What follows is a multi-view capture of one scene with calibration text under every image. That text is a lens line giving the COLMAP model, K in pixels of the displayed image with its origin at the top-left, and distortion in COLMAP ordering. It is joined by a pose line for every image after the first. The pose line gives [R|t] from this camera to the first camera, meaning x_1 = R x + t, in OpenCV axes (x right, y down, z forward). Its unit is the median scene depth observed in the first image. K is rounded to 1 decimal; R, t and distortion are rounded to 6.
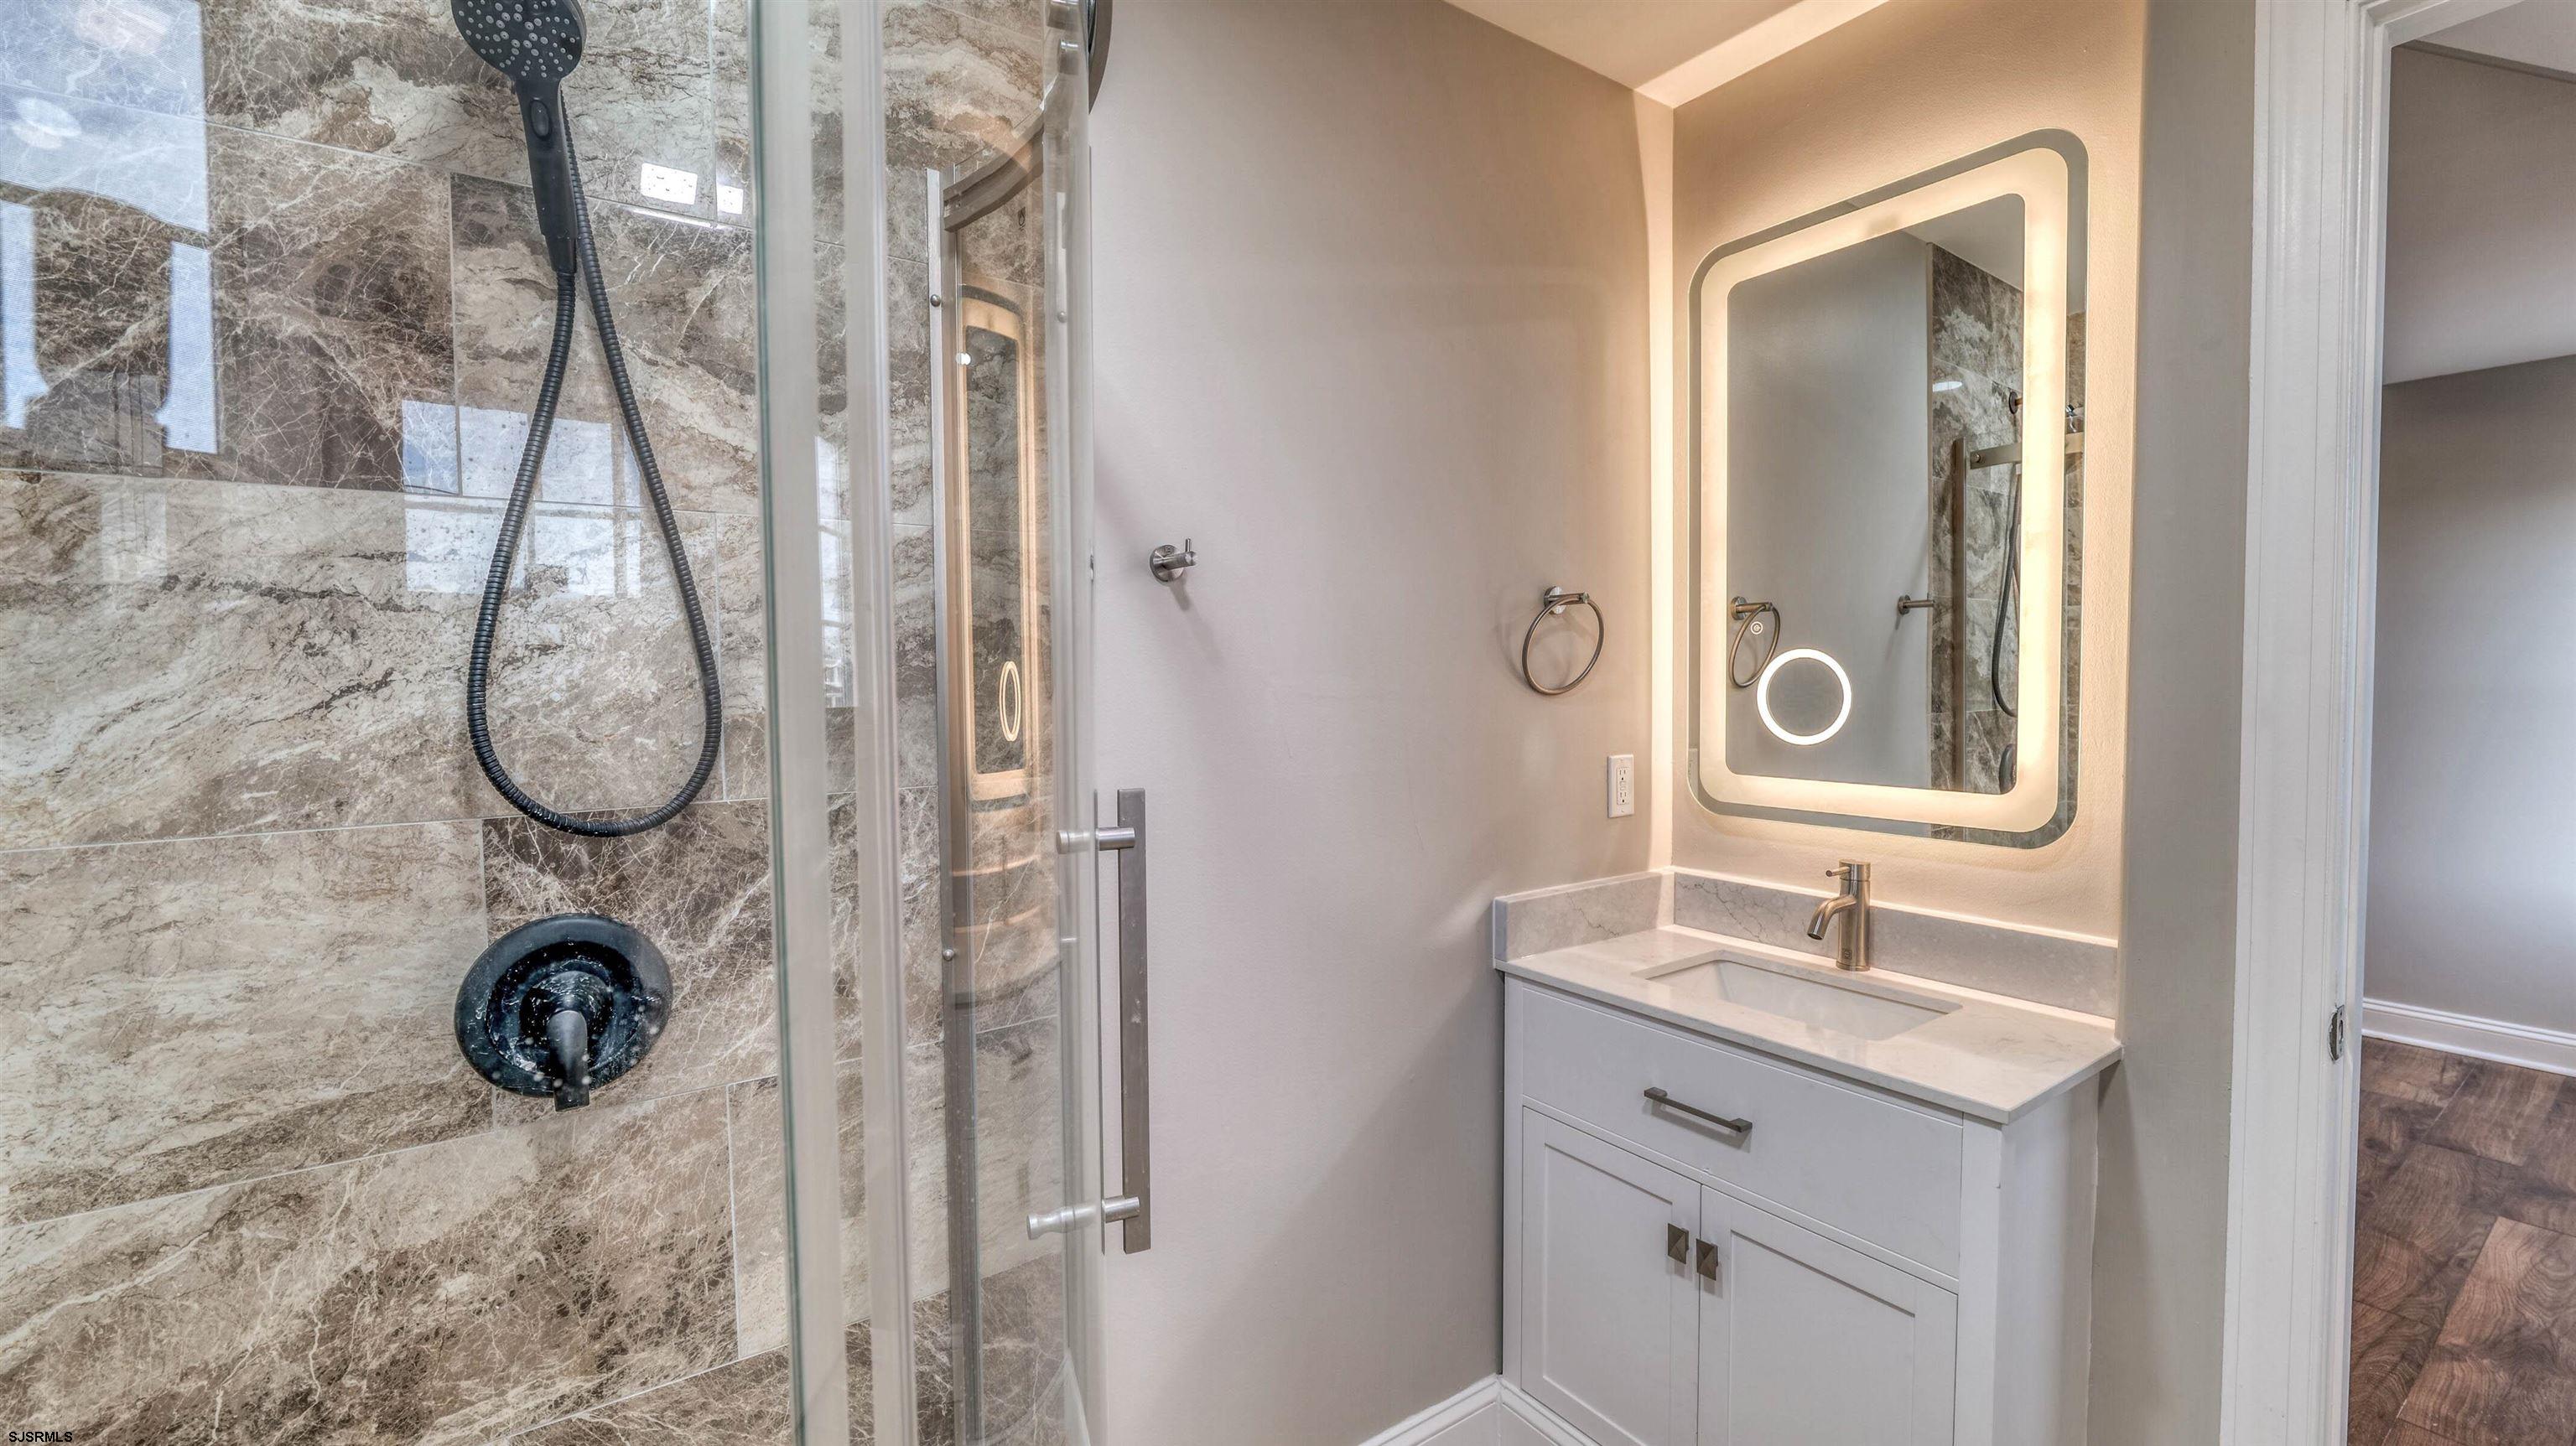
lens RADIAL K [[1050.3, 0, 1288.0], [0, 1050.3, 723.0], [0, 0, 1]] dist [-0.017756, 0.000025]
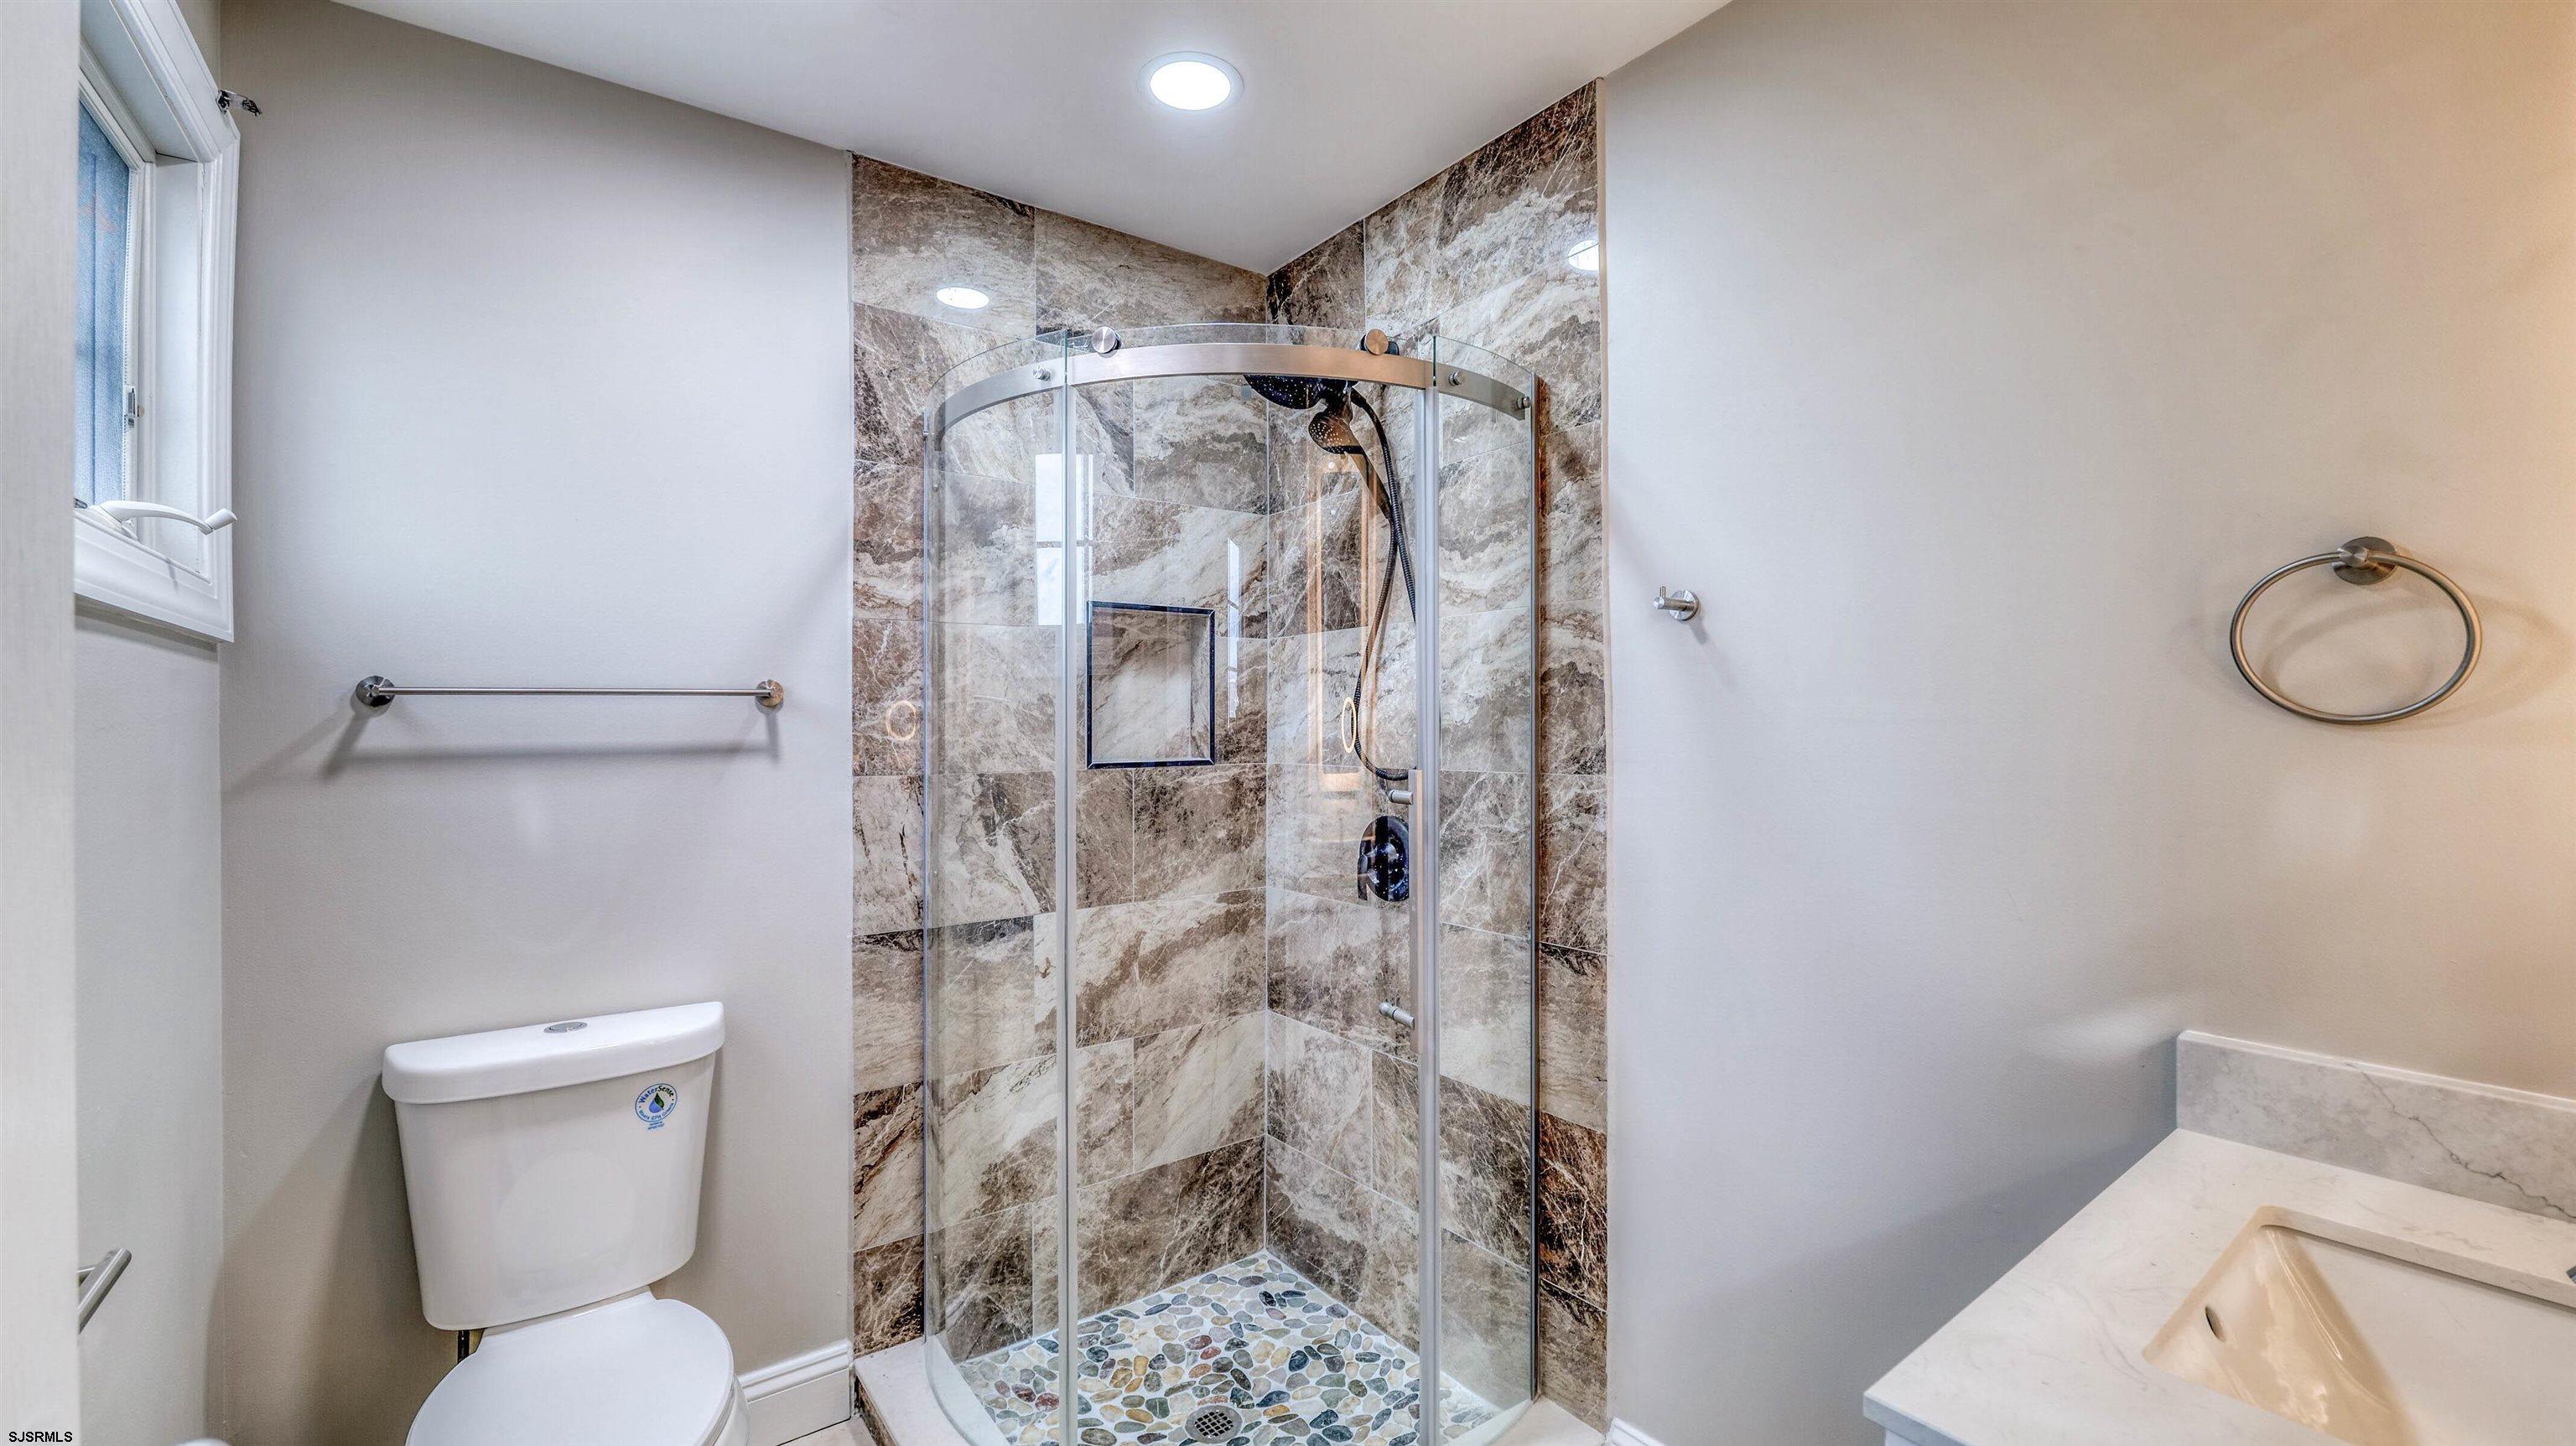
lens RADIAL K [[1050.3, 0, 1288.0], [0, 1050.3, 723.0], [0, 0, 1]] dist [-0.017756, 0.000025]
pose [[0.033863, 0.013069, -0.999341, 1.202573], [-0.036995, 0.999246, 0.011814, -0.019476], [0.998742, 0.036570, 0.034321, 0.588042]]
